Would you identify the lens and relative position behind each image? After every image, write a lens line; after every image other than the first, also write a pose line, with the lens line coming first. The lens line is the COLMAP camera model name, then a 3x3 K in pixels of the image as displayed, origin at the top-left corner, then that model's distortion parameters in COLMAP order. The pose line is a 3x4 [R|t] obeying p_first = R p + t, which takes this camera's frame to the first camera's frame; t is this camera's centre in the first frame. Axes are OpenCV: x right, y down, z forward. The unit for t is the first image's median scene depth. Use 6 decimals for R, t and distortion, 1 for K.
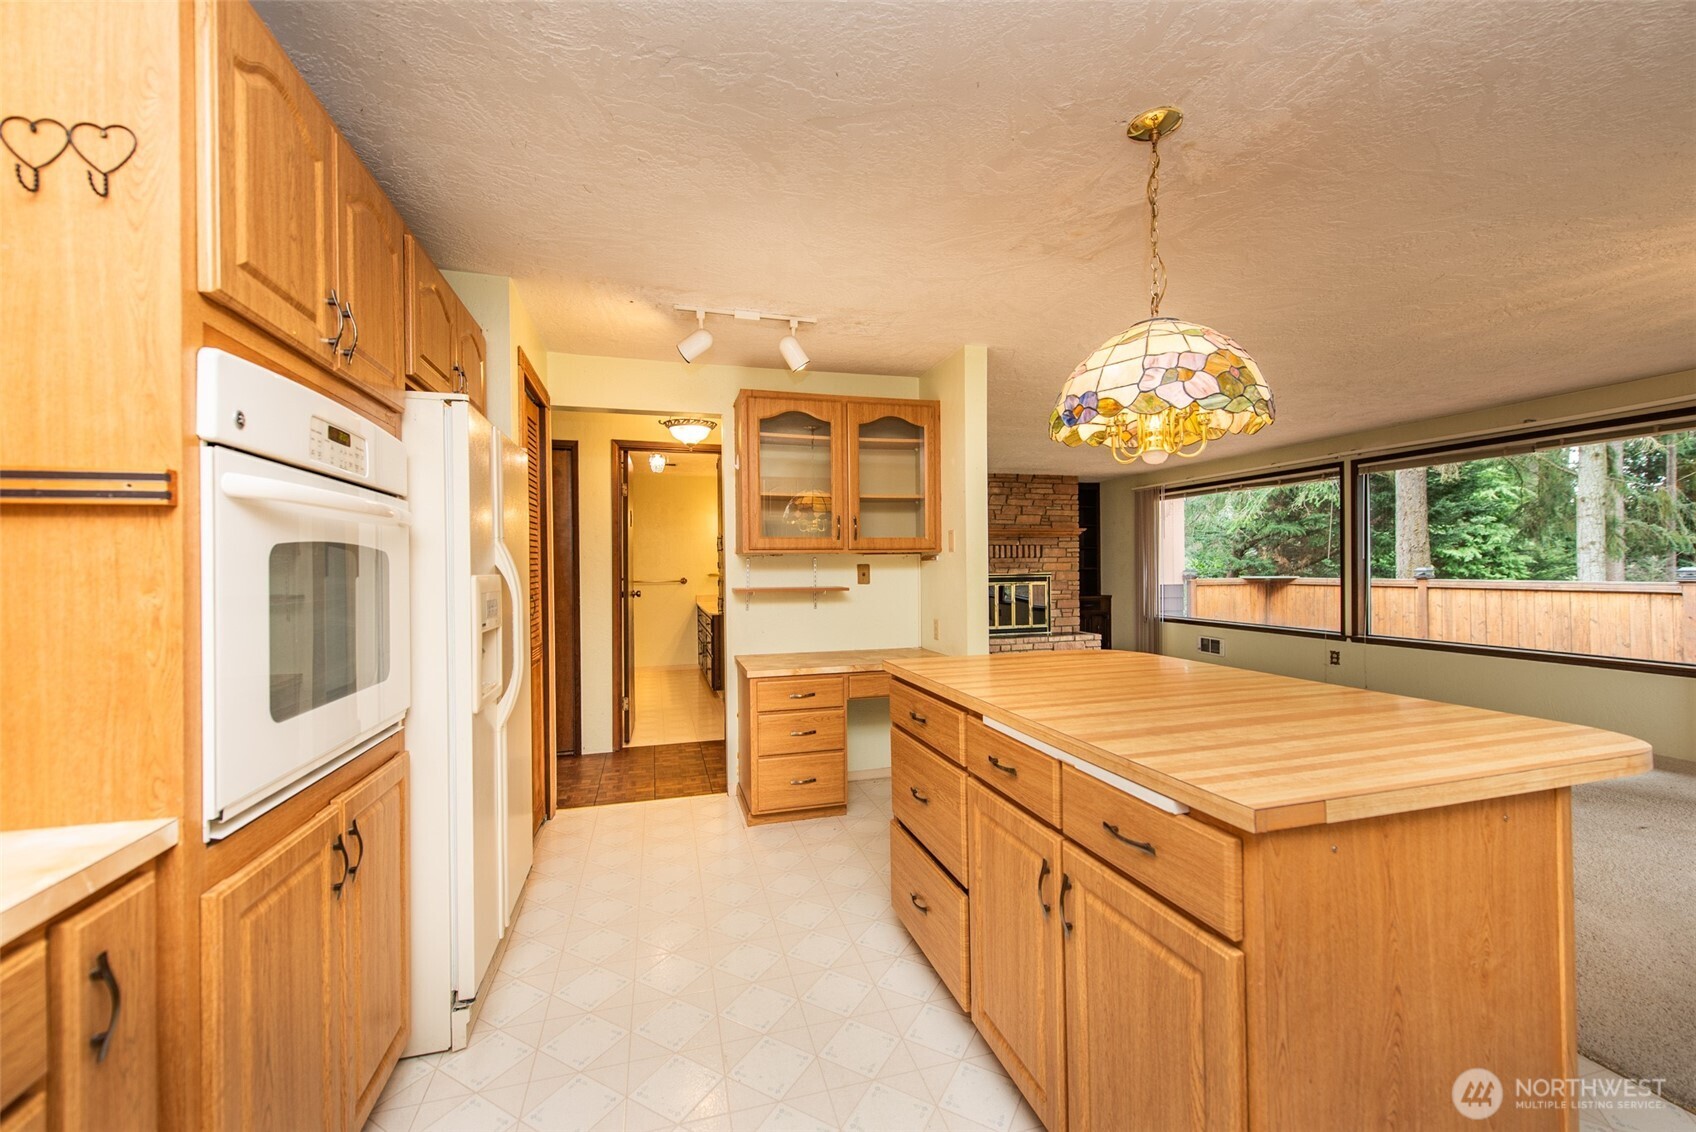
lens RADIAL K [[665.6, 0, 838.2], [0, 665.6, 568.4], [0, 0, 1]] dist [0.014376, -0.000978]
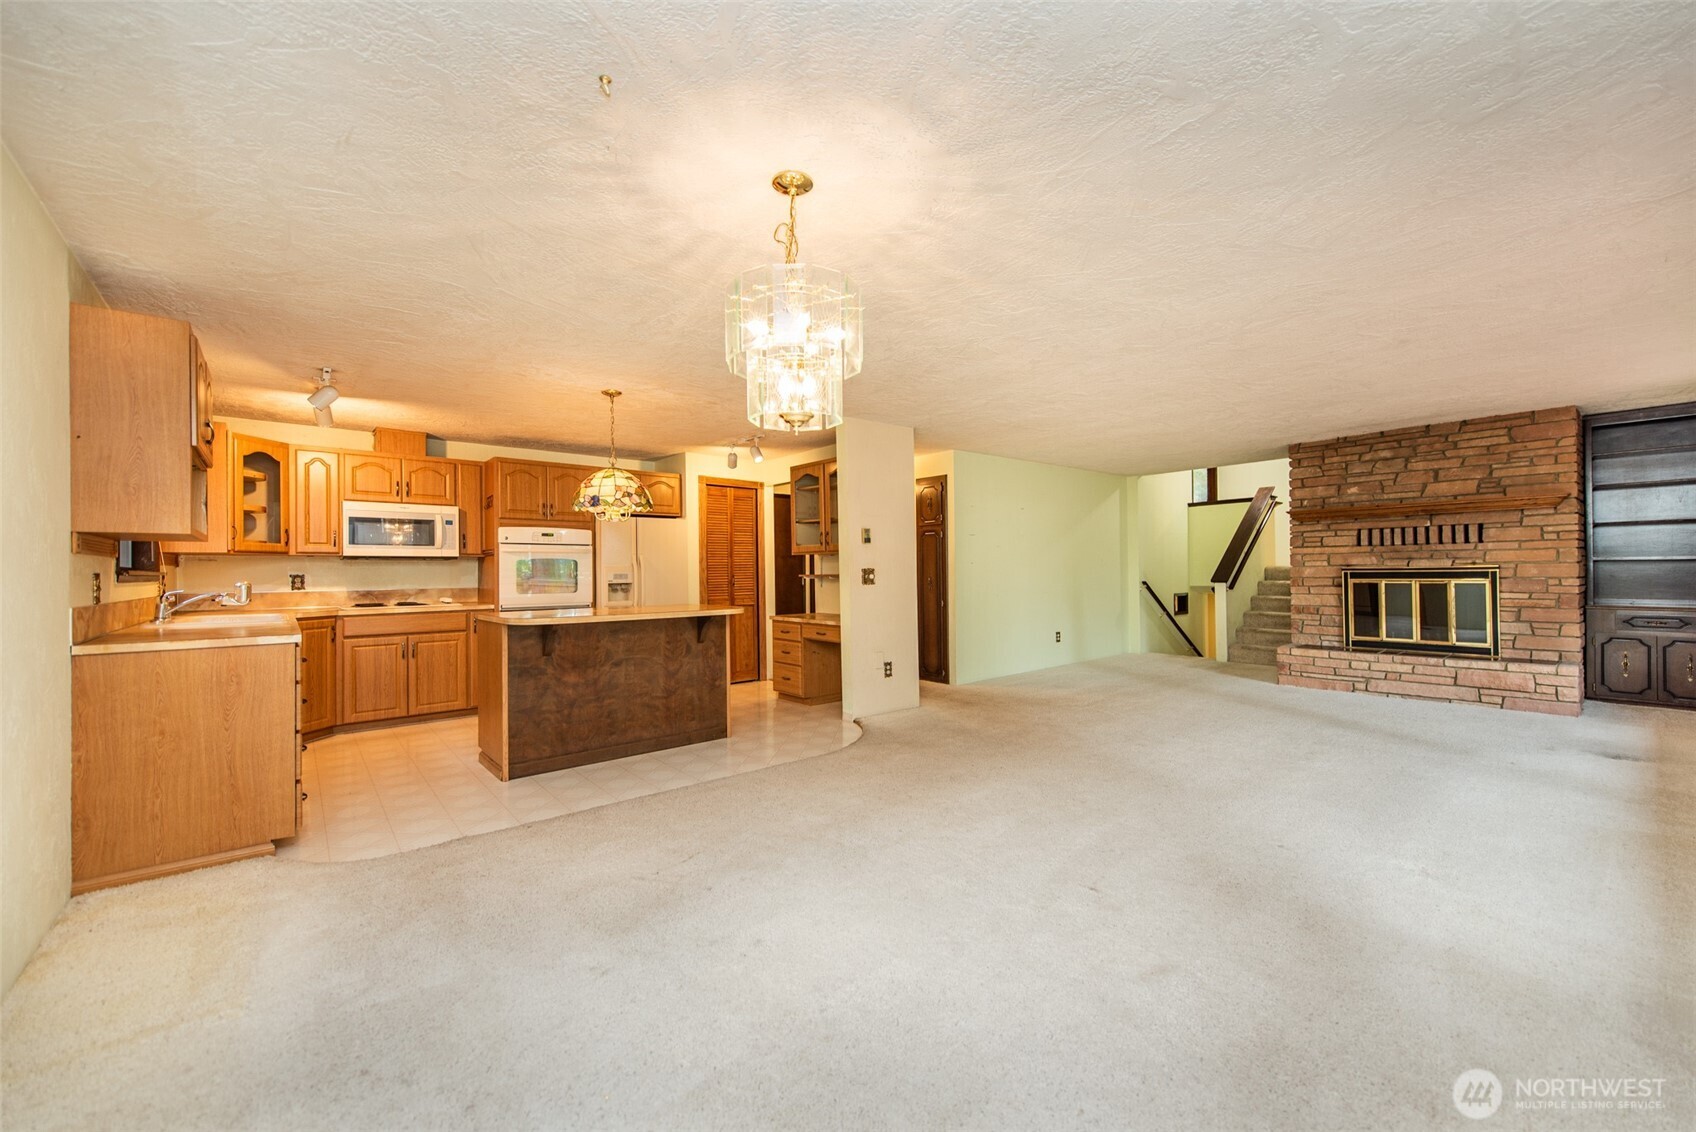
lens RADIAL K [[665.6, 0, 848.7], [0, 665.6, 566.9], [0, 0, 1]] dist [0.014376, -0.000978]
pose [[0.424746, -0.001010, -0.905312, 0.650491], [0.006032, 0.999980, 0.001714, 0.003289], [0.905292, -0.006189, 0.424744, 0.144652]]
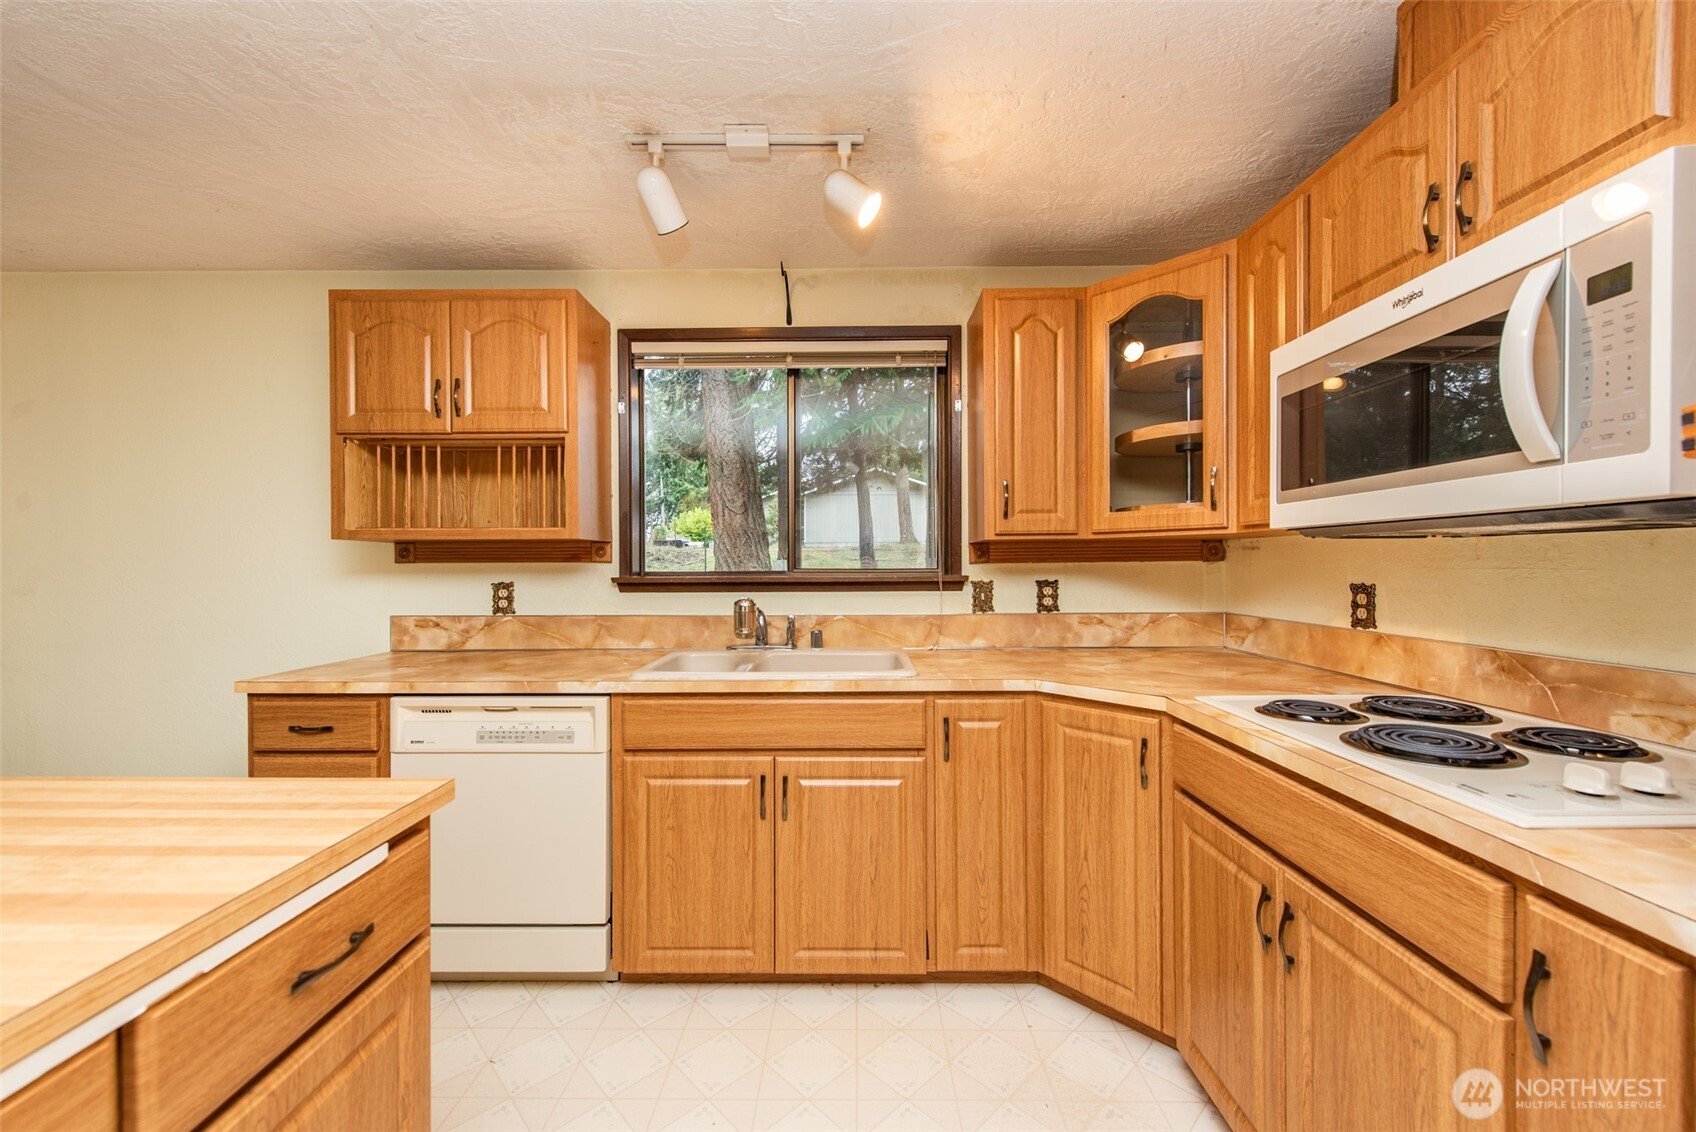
lens RADIAL K [[665.6, 0, 846.2], [0, 665.6, 569.4], [0, 0, 1]] dist [0.014376, -0.000978]
pose [[-0.963388, 0.013956, 0.267748, -0.037766], [0.015930, 0.999860, 0.005202, 0.000071], [-0.267638, 0.009276, -0.963475, 0.202775]]
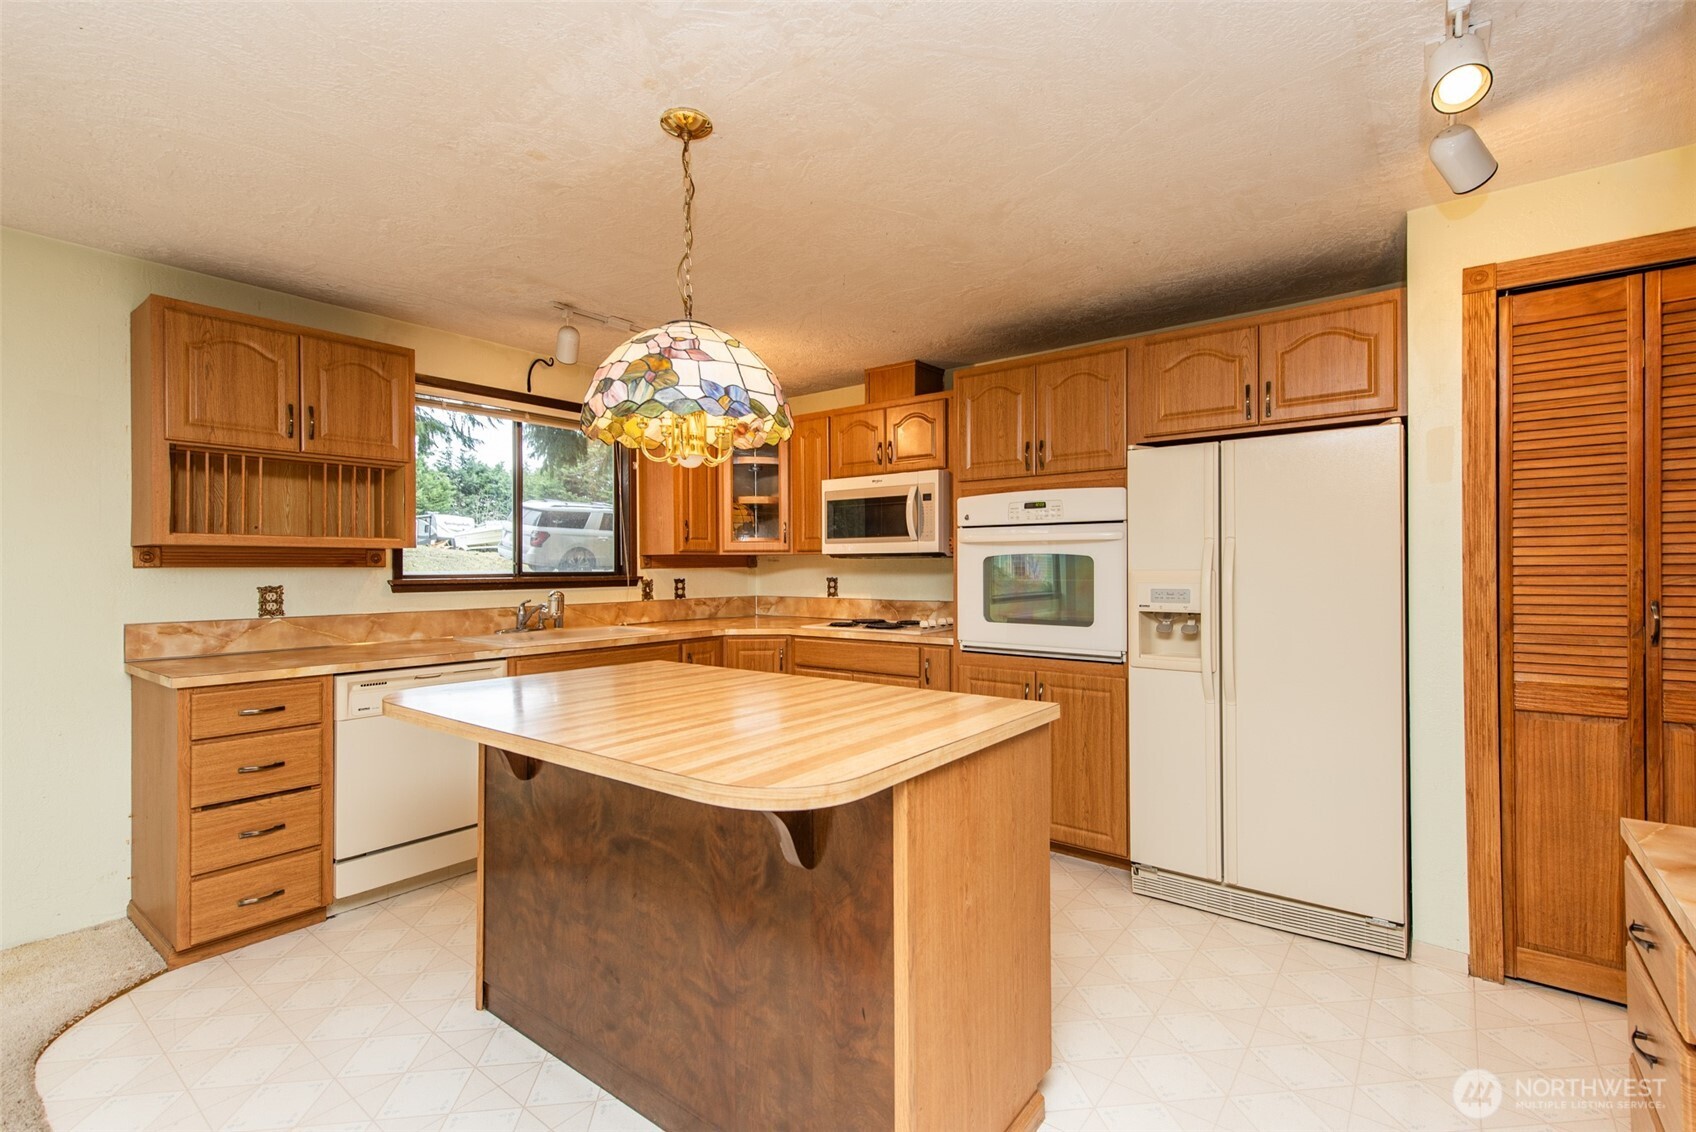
lens RADIAL K [[761.4, 0, 846.6], [0, 761.4, 566.5], [0, 0, 1]] dist [0.012016, -0.001122]
pose [[-0.797789, 0.013918, -0.602776, 0.196733], [0.012561, 0.999900, 0.006464, -0.003253], [0.602805, -0.002415, -0.797885, 0.411035]]
